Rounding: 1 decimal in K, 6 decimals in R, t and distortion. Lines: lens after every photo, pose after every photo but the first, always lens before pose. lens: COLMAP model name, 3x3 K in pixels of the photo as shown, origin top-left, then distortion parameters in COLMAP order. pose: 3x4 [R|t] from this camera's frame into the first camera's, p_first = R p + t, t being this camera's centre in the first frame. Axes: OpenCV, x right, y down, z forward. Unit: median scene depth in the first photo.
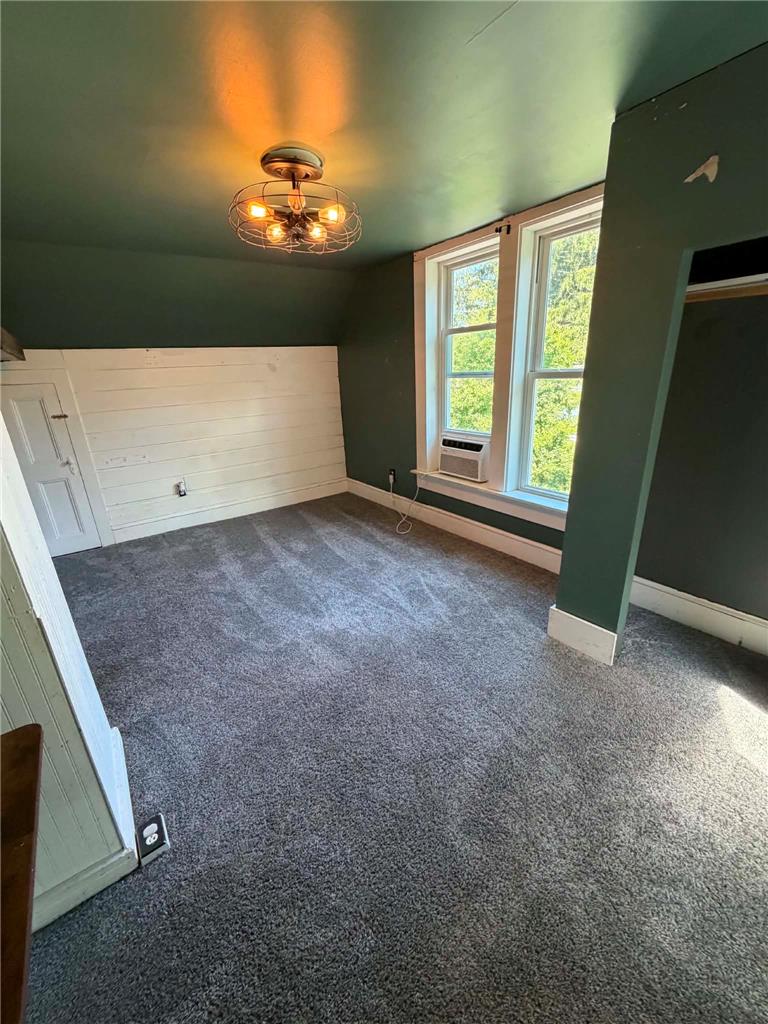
lens RADIAL K [[410.7, 0, 382.4], [0, 410.7, 512.3], [0, 0, 1]] dist [-0.000188, -0.000046]
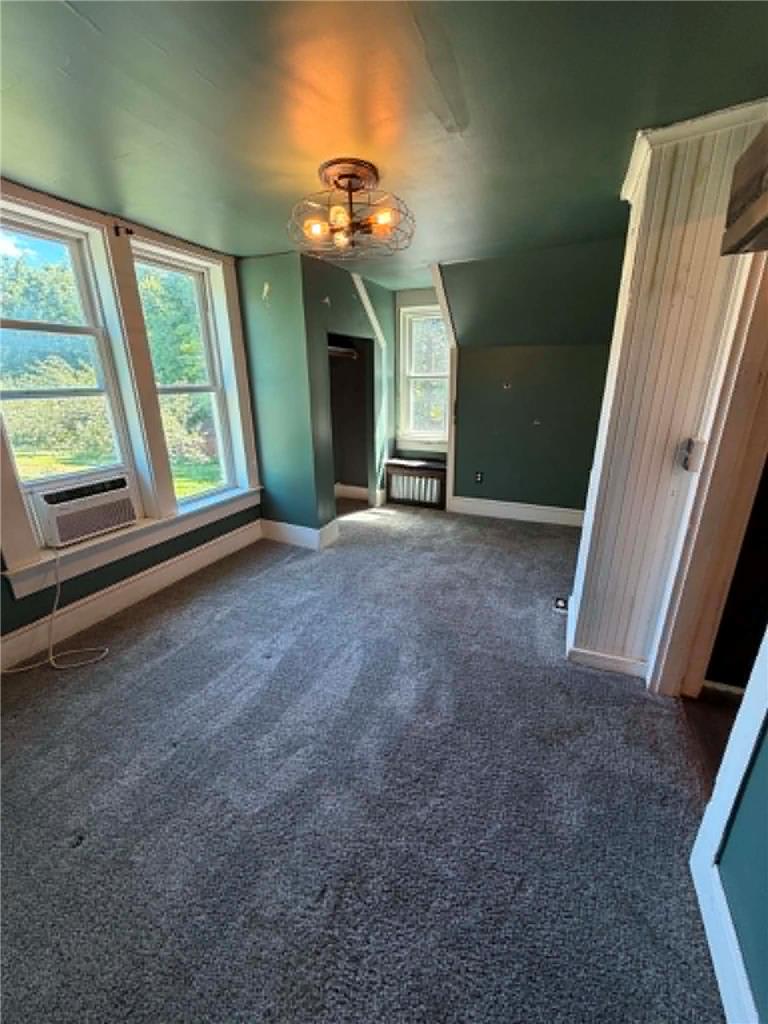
lens RADIAL K [[410.7, 0, 383.3], [0, 410.7, 513.4], [0, 0, 1]] dist [-0.000188, -0.000046]
pose [[-0.498337, -0.232900, 0.835116, -0.691113], [0.312793, 0.850070, 0.423722, -0.283686], [-0.808592, 0.472375, -0.350772, 0.892540]]
